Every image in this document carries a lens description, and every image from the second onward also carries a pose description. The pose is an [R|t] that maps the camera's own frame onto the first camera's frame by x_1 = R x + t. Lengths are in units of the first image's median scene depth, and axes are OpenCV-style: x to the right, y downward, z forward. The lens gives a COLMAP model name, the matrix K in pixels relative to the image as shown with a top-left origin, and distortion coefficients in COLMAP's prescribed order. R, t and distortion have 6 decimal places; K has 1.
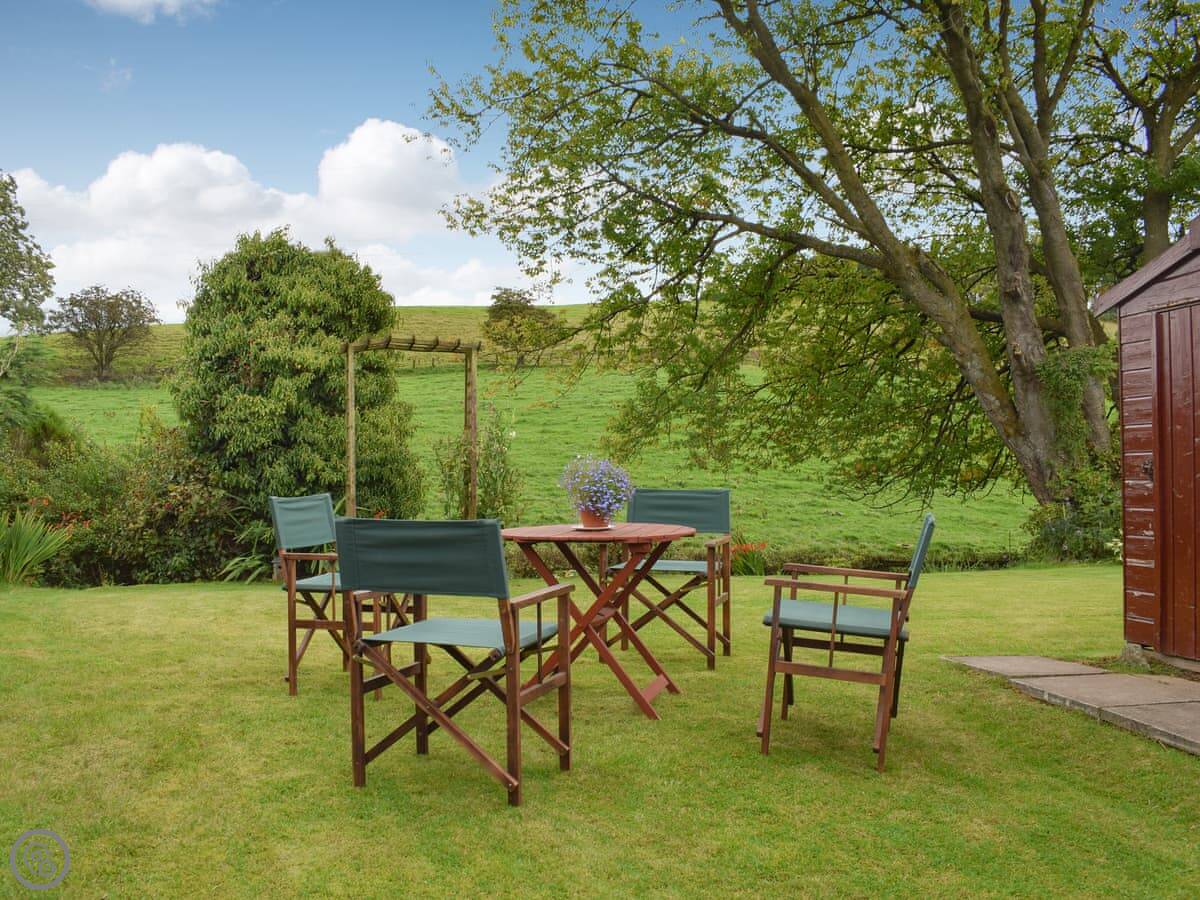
lens RADIAL K [[1329.7, 0, 600.8], [0, 1329.7, 422.9], [0, 0, 1]] dist [-0.014142, -0.348874]
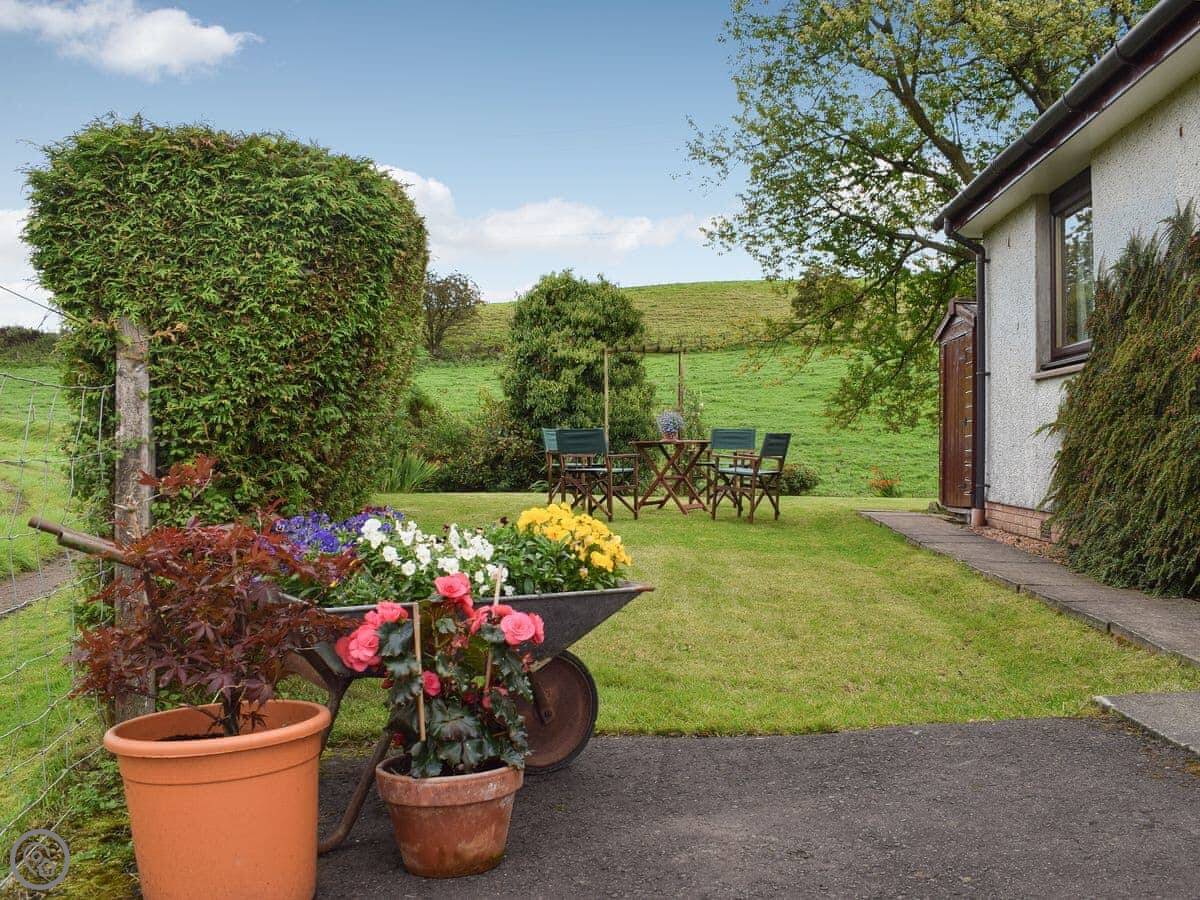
lens RADIAL K [[1329.7, 0, 600.8], [0, 1329.7, 422.9], [0, 0, 1]] dist [-0.014142, -0.348874]
pose [[0.972370, 0.000884, -0.233442, 0.154954], [0.003536, 0.999822, 0.018516, 0.000718], [0.233417, -0.018829, 0.972194, -0.488219]]
